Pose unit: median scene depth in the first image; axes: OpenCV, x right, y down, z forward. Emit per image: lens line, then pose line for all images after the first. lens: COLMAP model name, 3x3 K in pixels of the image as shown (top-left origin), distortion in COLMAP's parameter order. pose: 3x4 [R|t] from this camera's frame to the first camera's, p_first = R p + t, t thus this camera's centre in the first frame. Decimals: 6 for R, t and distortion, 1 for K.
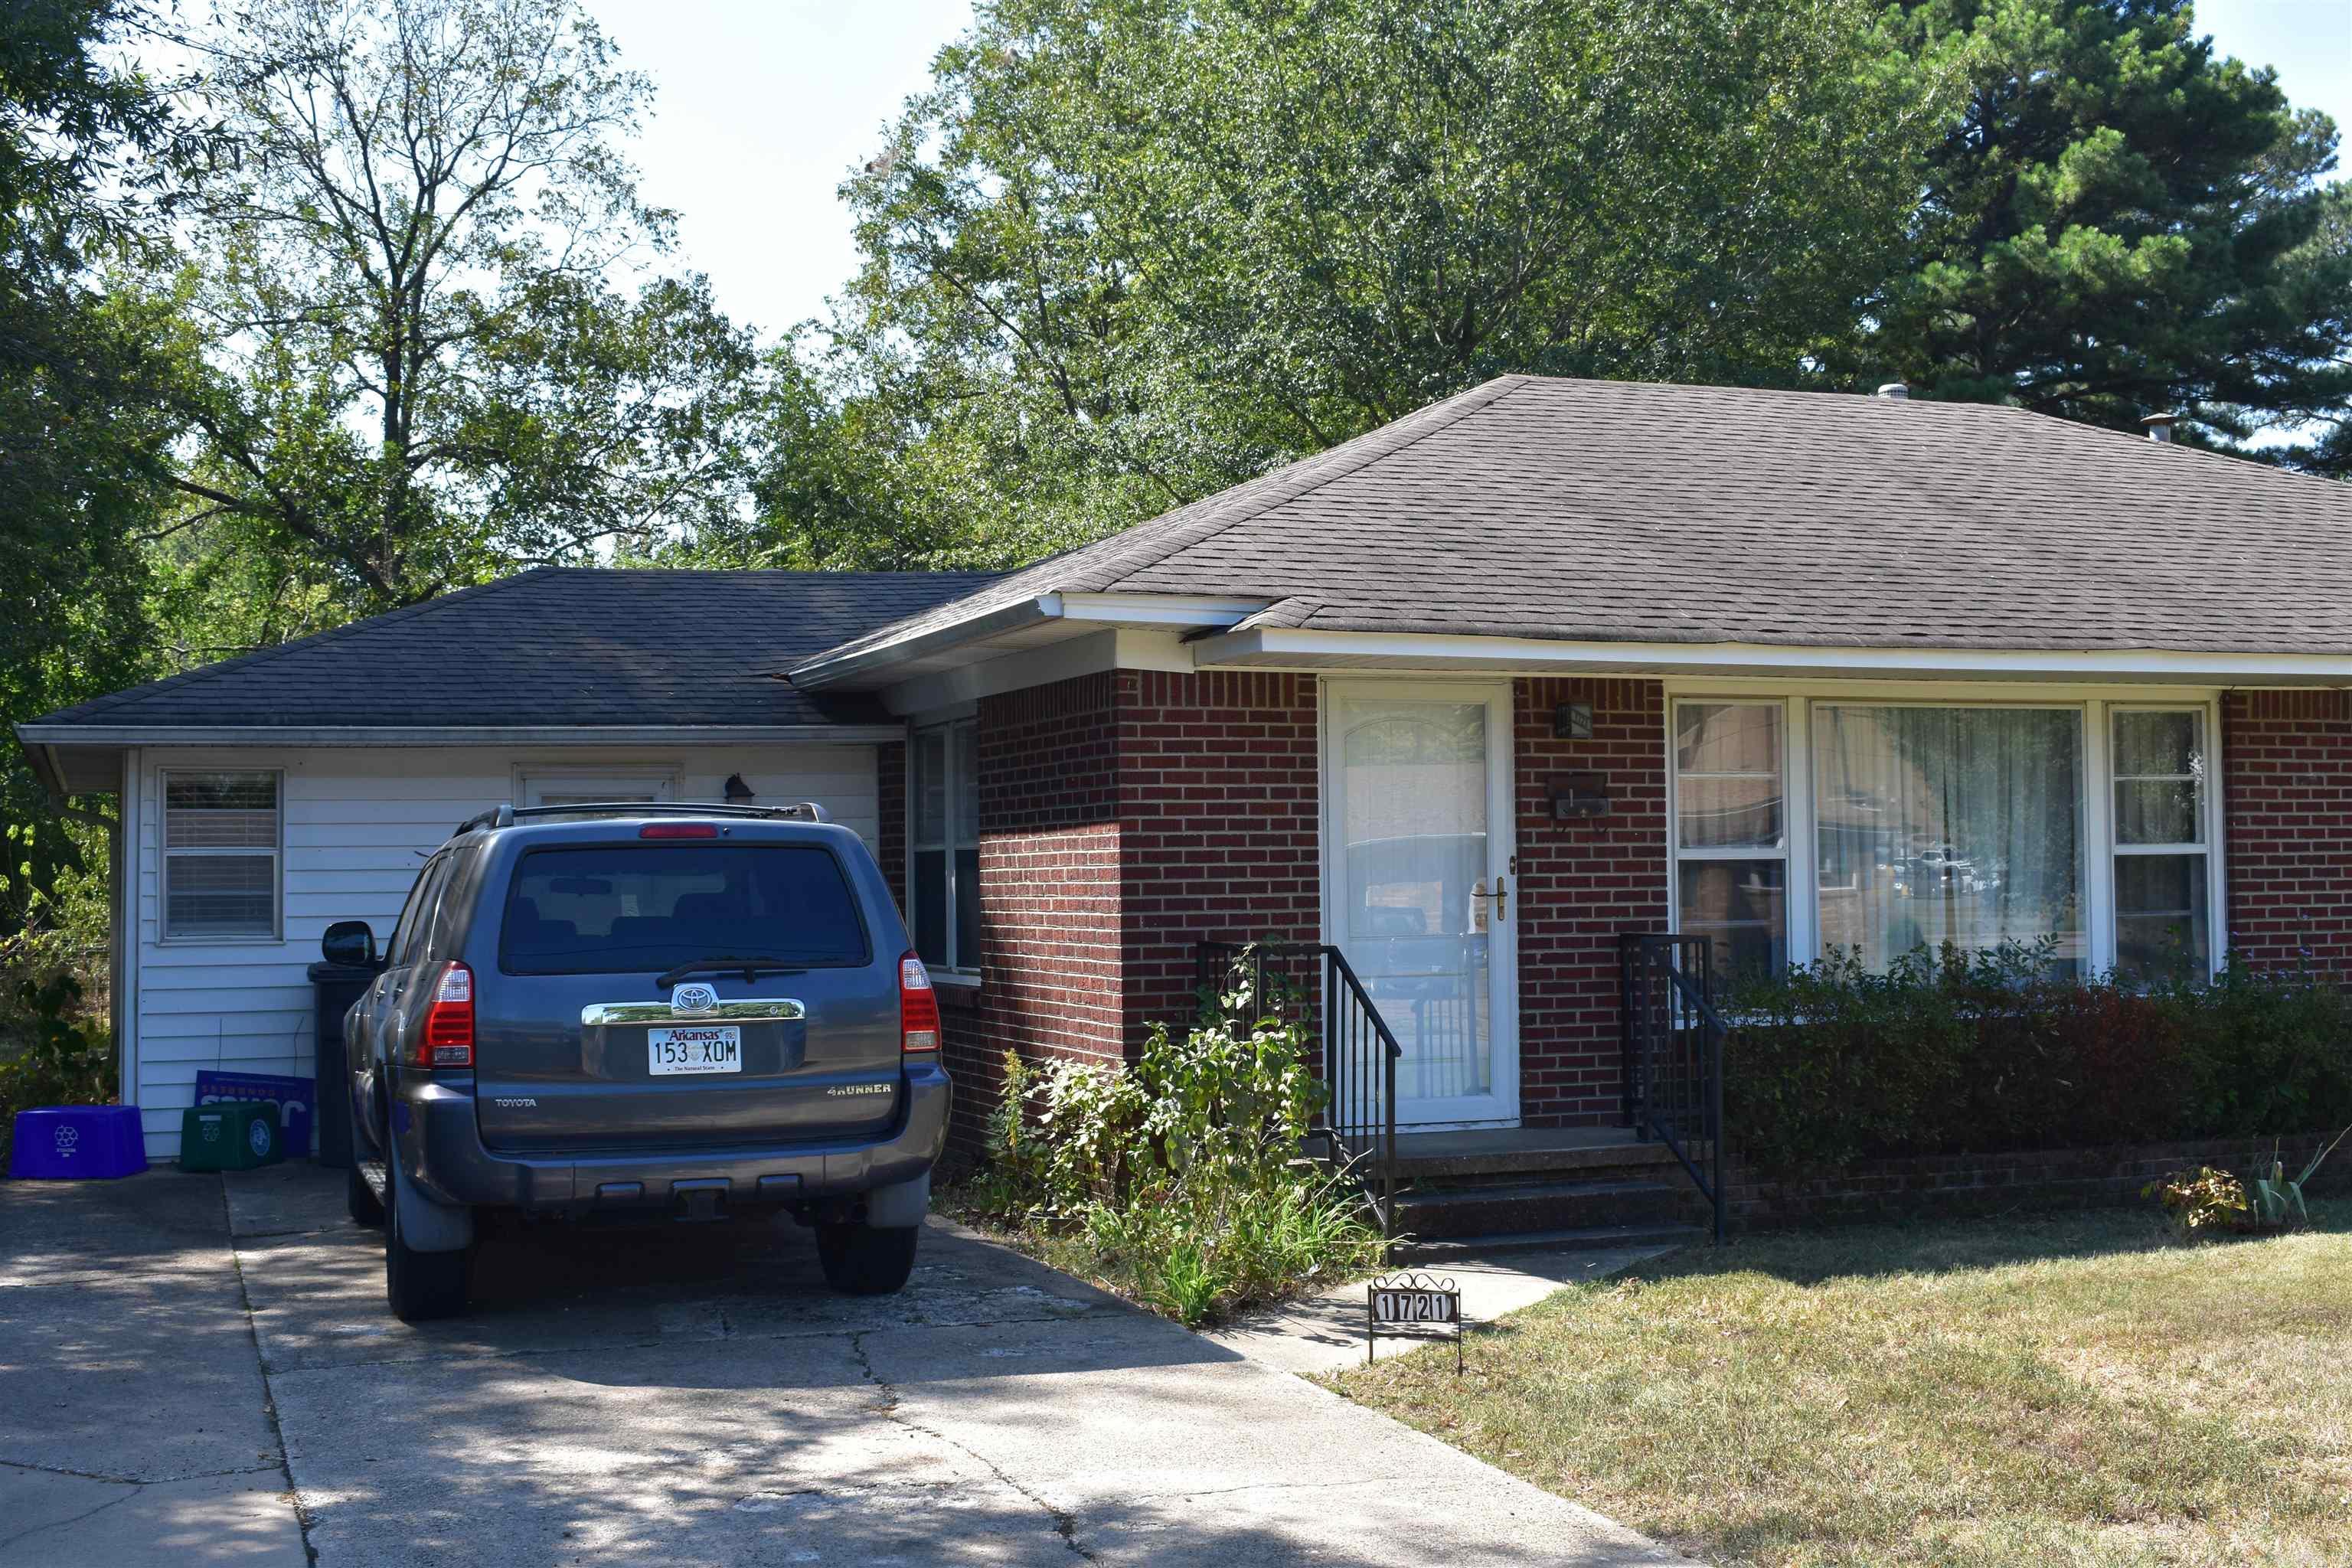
lens RADIAL K [[2799.2, 0, 1176.3], [0, 2799.2, 783.4], [0, 0, 1]] dist [-0.058385, 0.000000]
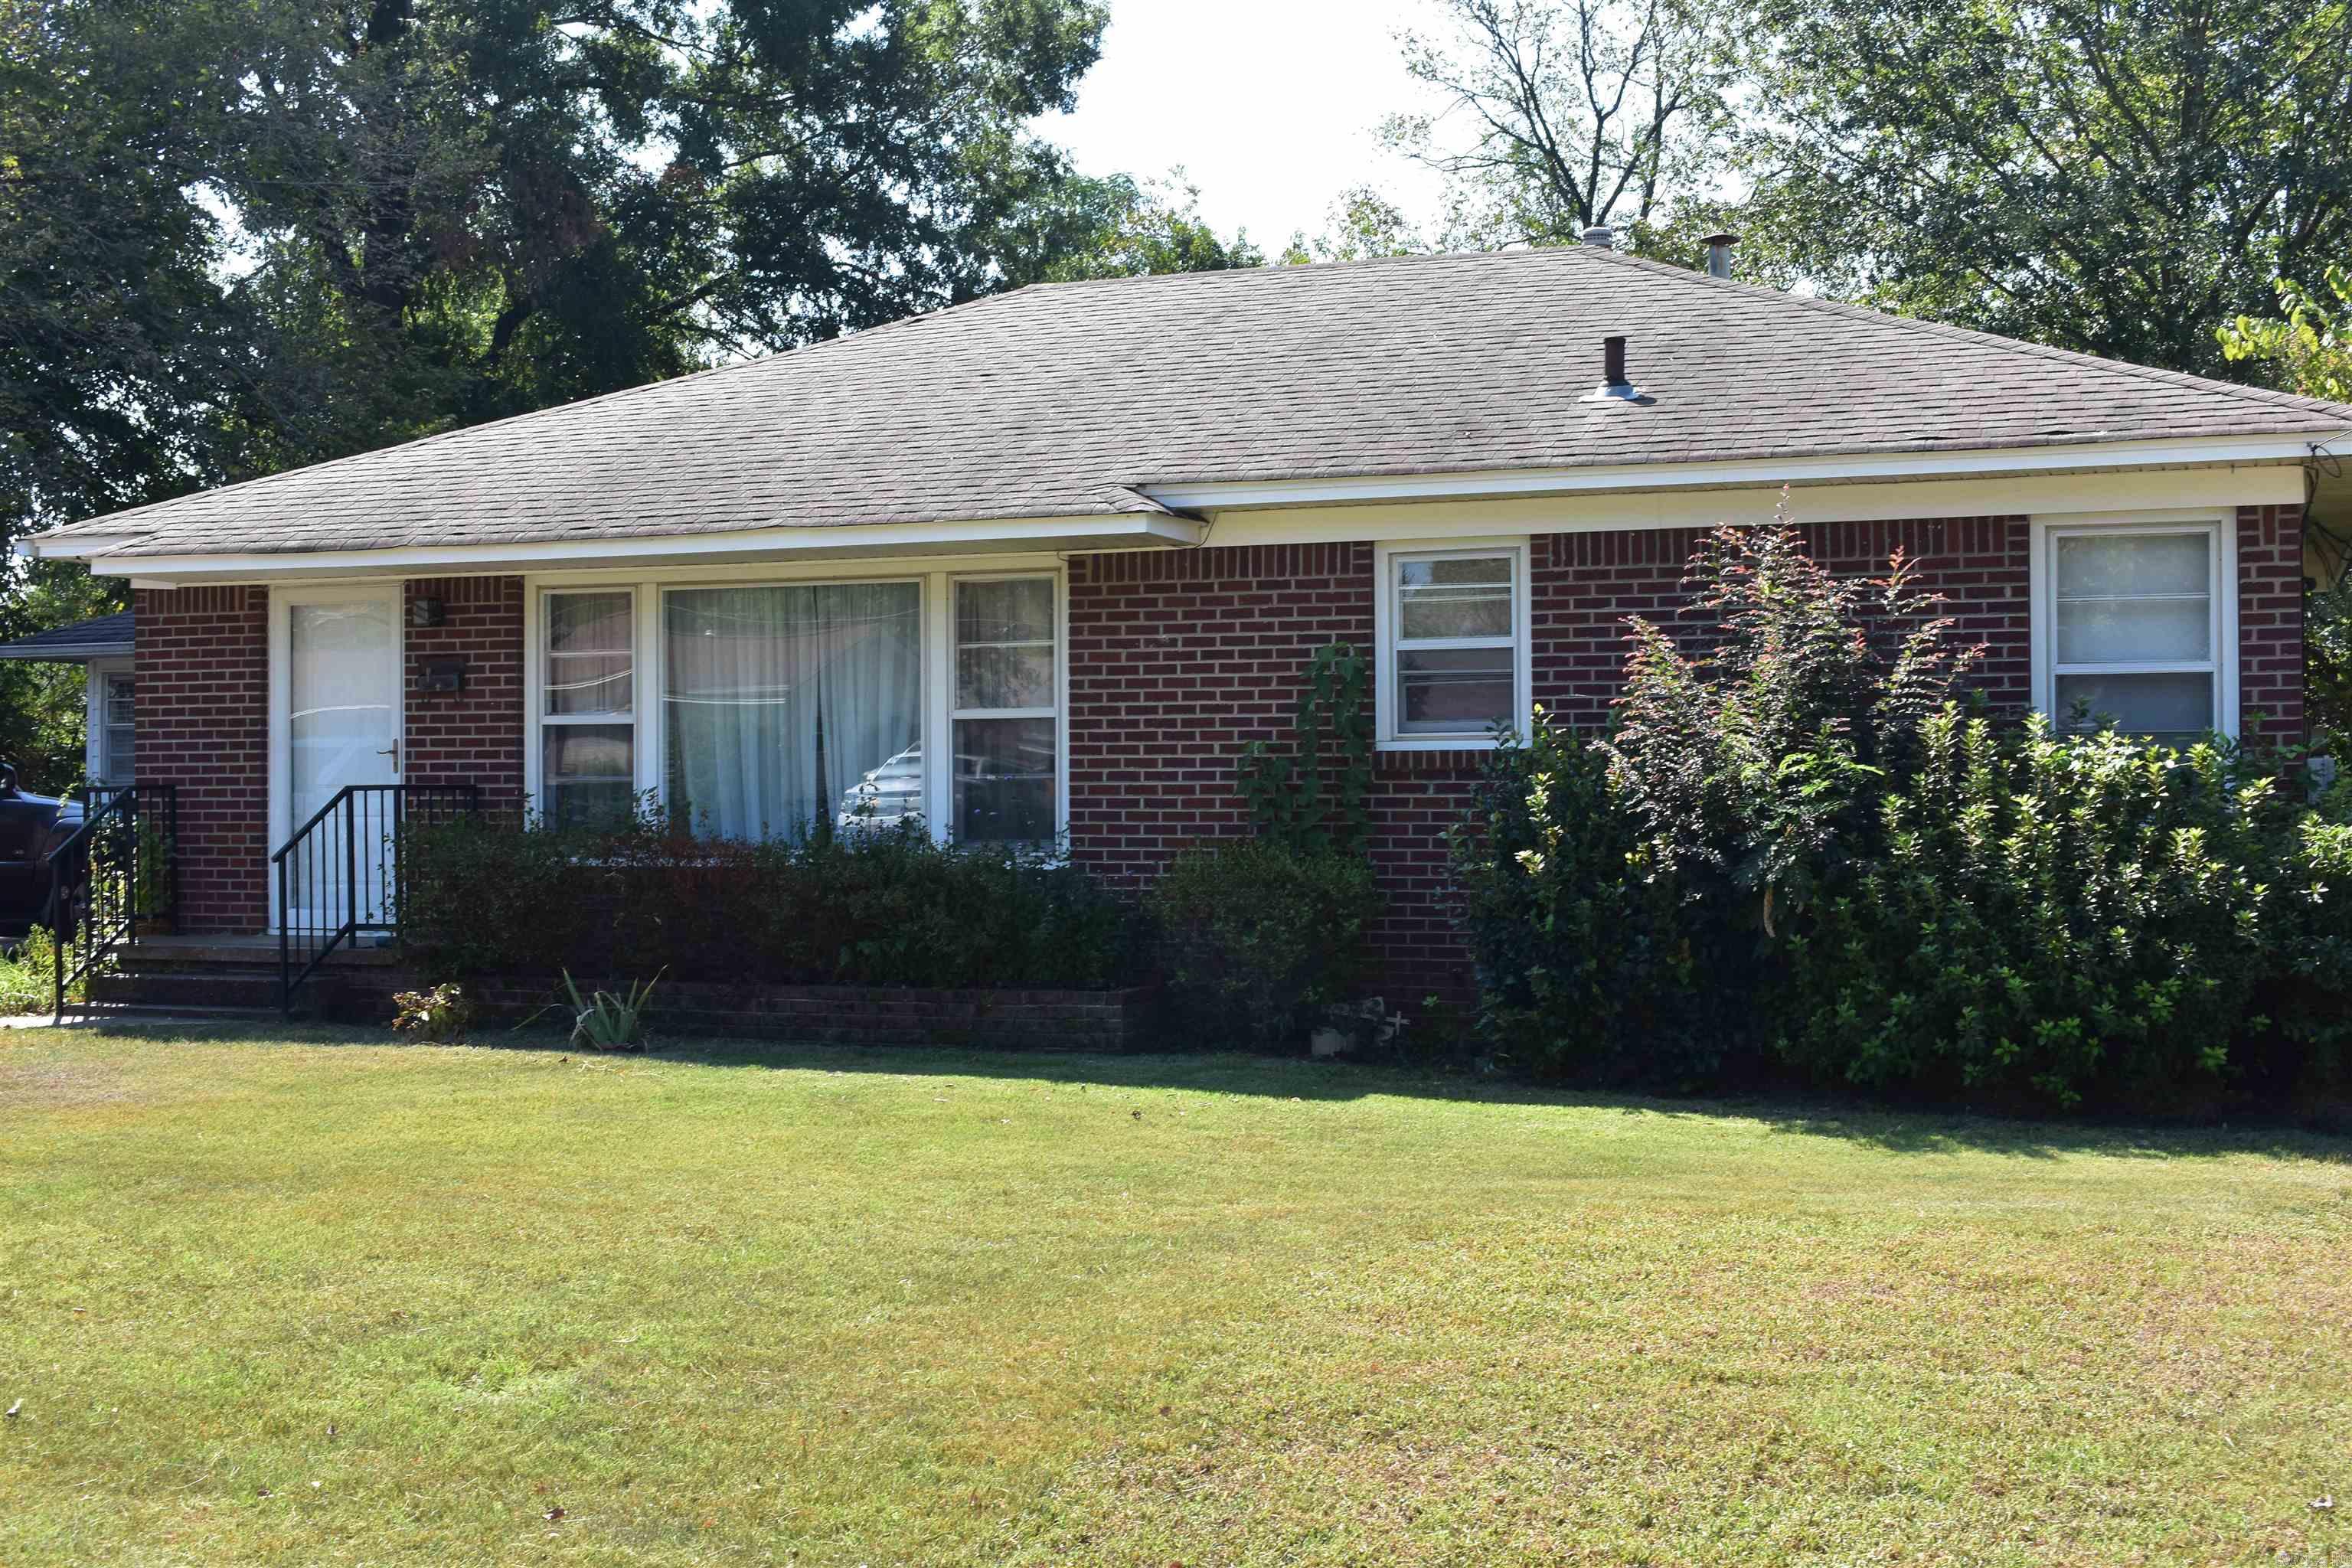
lens RADIAL K [[2799.2, 0, 1176.9], [0, 2799.2, 780.6], [0, 0, 1]] dist [-0.058385, 0.000000]
pose [[0.746027, 0.015179, -0.665743, 1.189533], [0.025112, 0.998388, 0.050903, -0.002800], [0.665443, -0.054693, 0.744443, 0.286284]]
